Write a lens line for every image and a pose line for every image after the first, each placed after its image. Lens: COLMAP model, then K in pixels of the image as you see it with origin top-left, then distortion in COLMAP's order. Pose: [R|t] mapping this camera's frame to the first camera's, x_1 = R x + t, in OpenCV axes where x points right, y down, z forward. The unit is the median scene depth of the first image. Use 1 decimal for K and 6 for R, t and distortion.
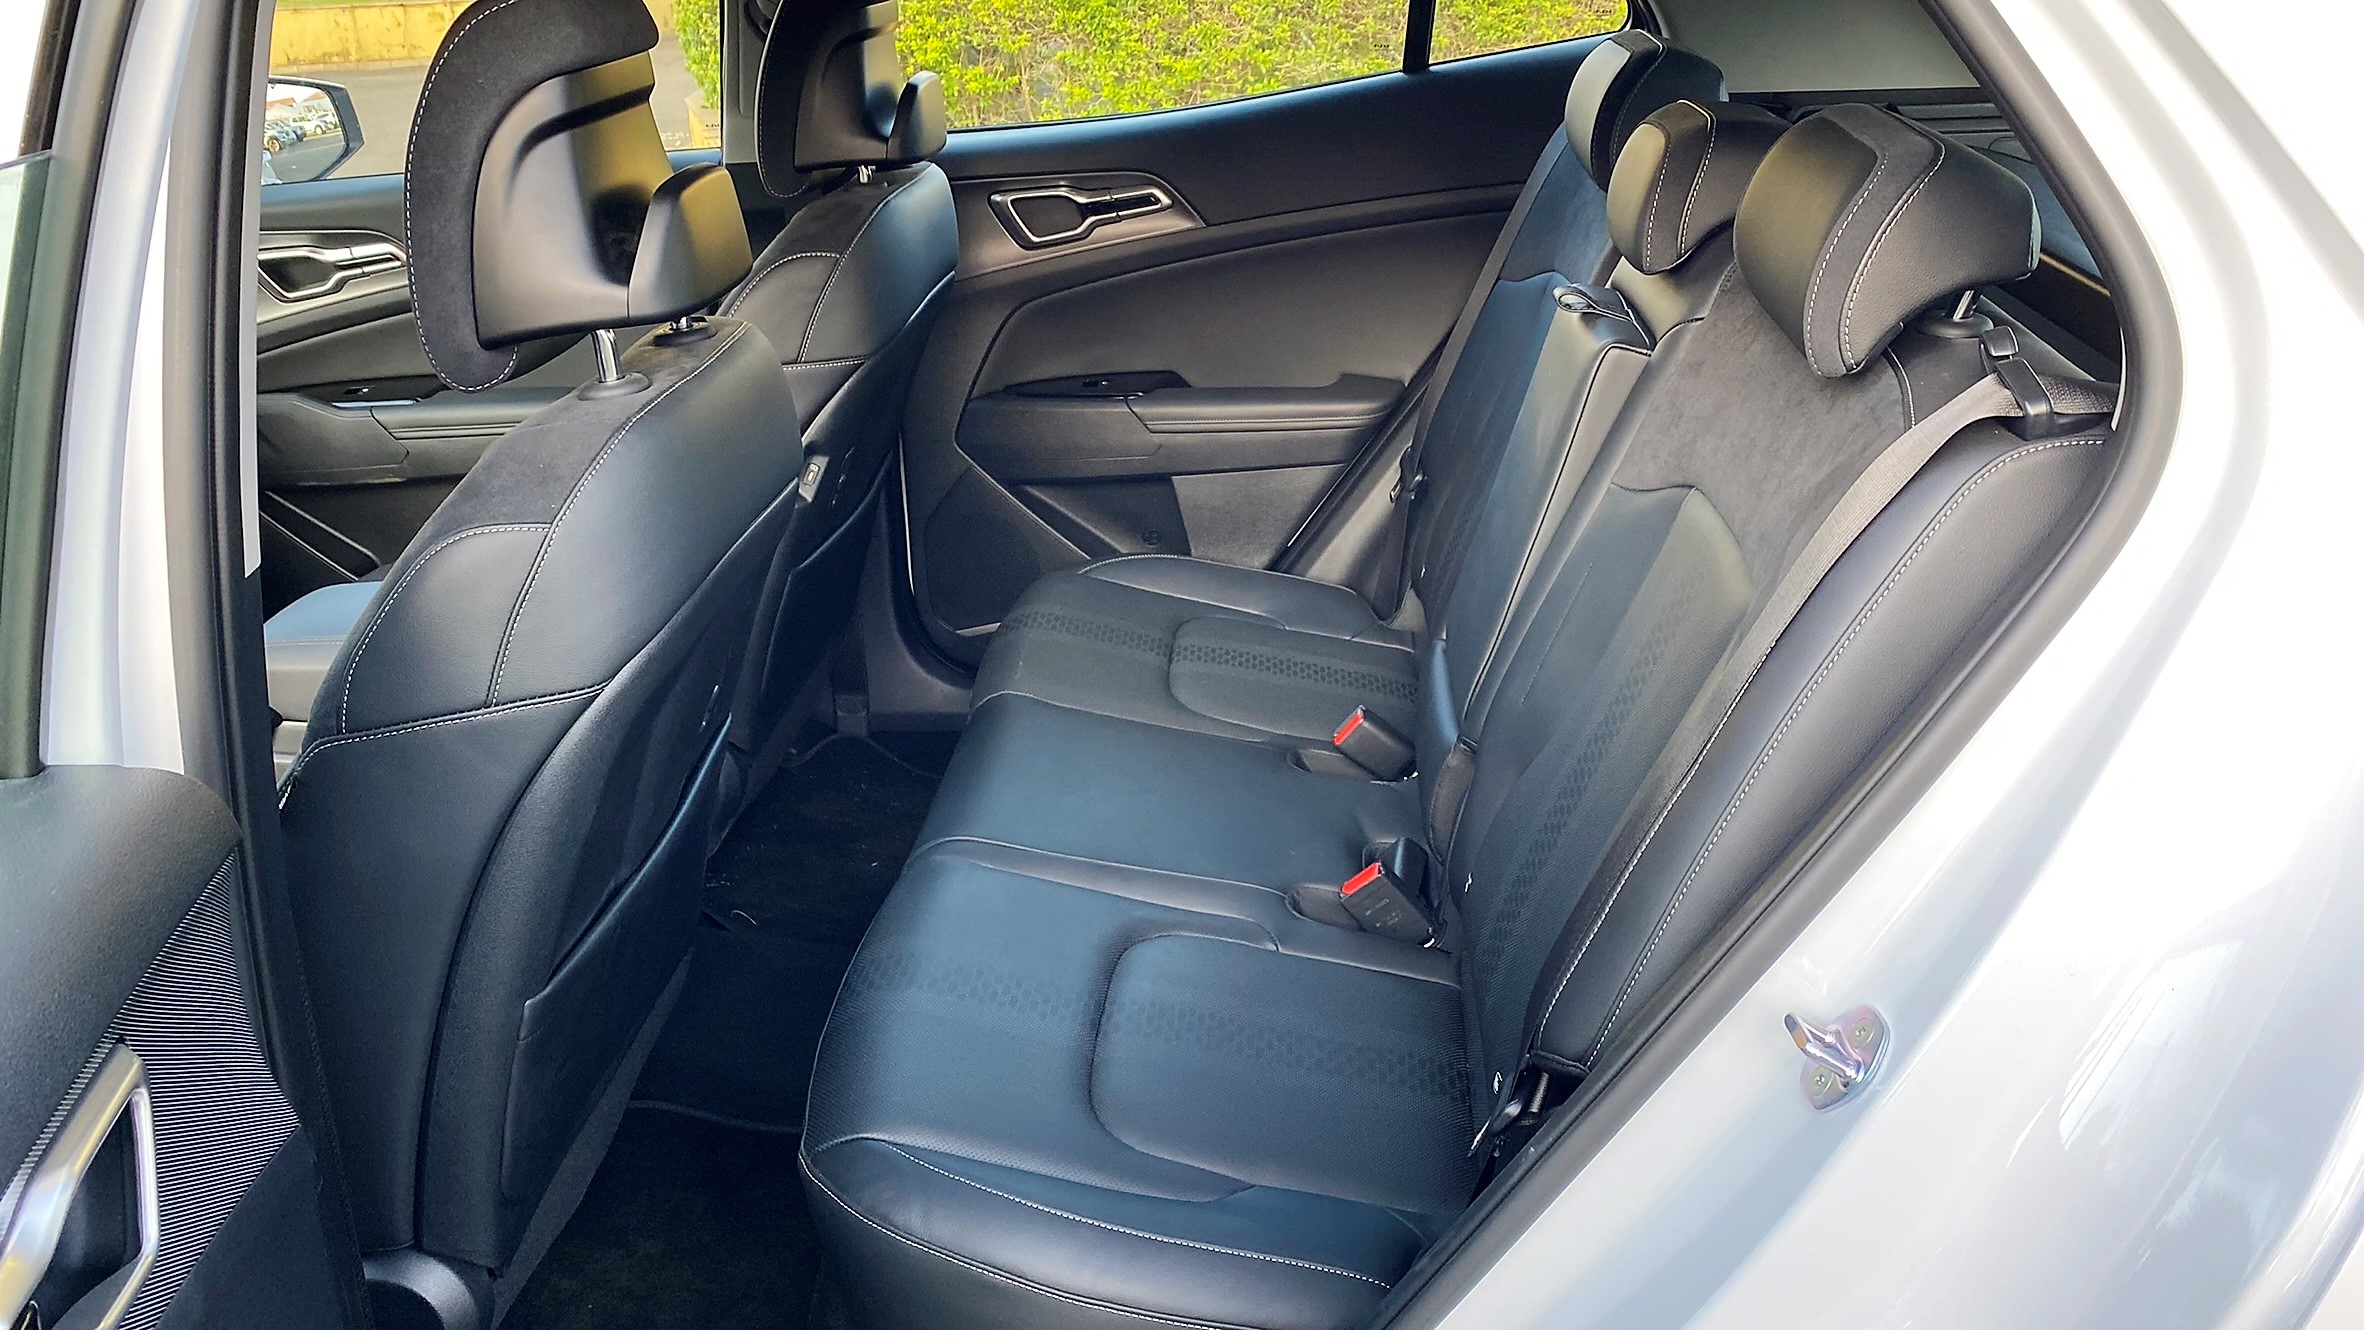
lens RADIAL K [[1758.2, 0, 1182.0], [0, 1758.2, 665.0], [0, 0, 1]] dist [0.180393, -0.389563]
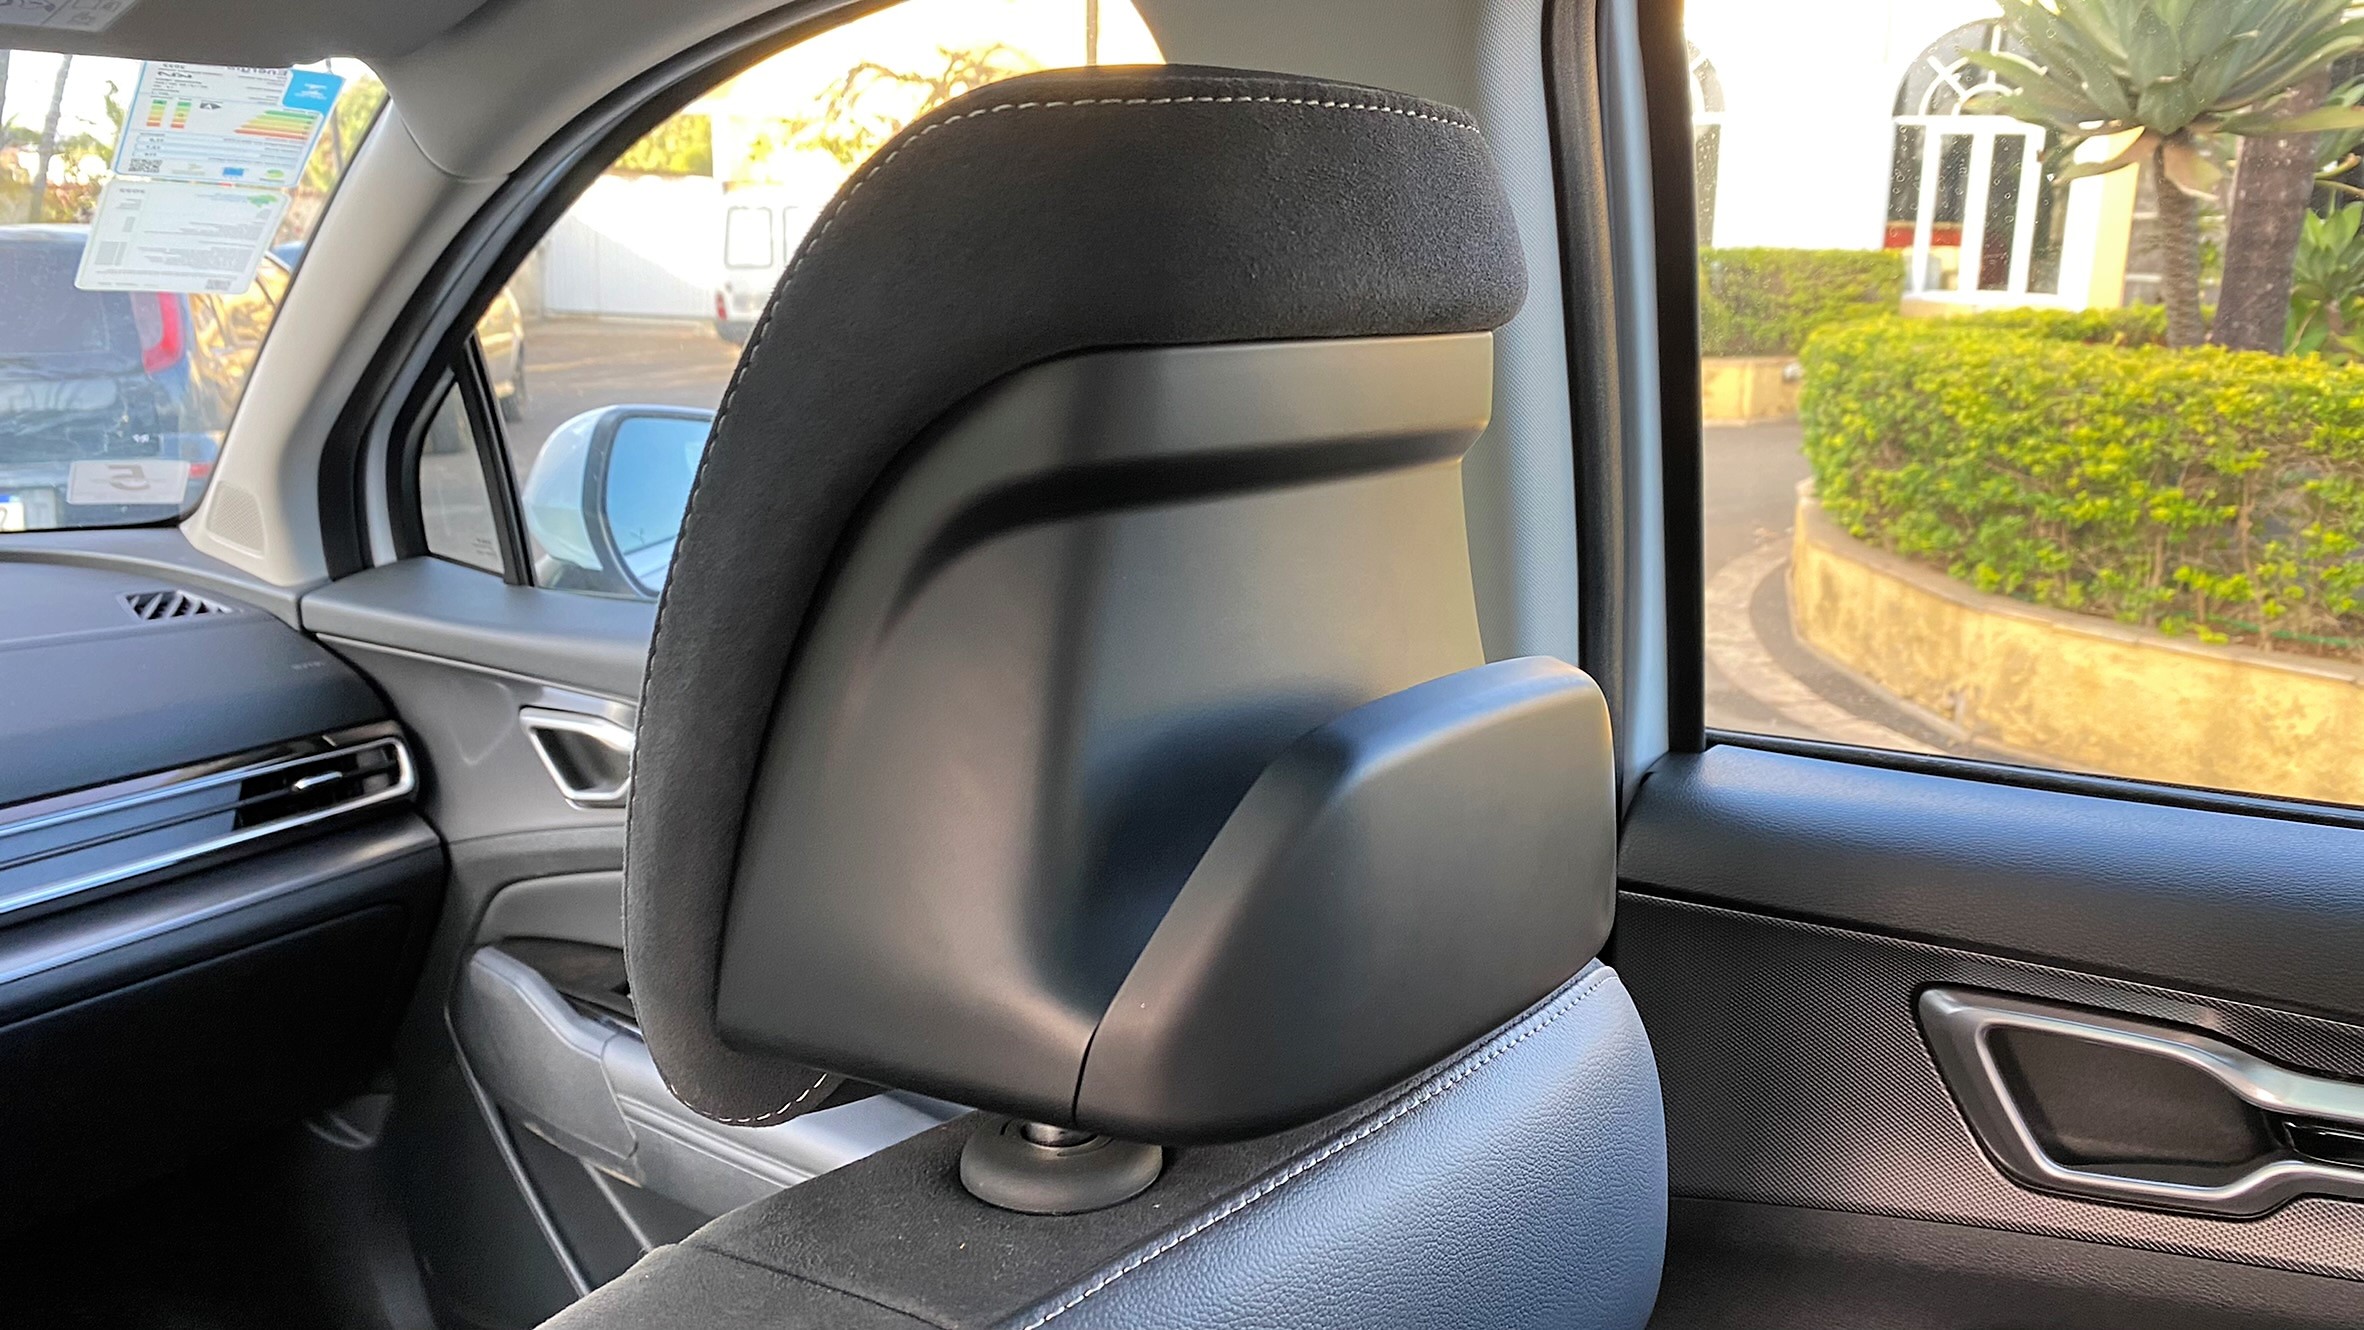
lens RADIAL K [[1816.0, 0, 1152.5], [0, 1816.0, 660.5], [0, 0, 1]] dist [0.069667, -0.136354]
pose [[0.804390, 0.163862, -0.571057, -0.047190], [-0.275791, 0.954358, -0.114630, -0.238072], [0.526209, 0.249699, 0.812868, 0.683276]]
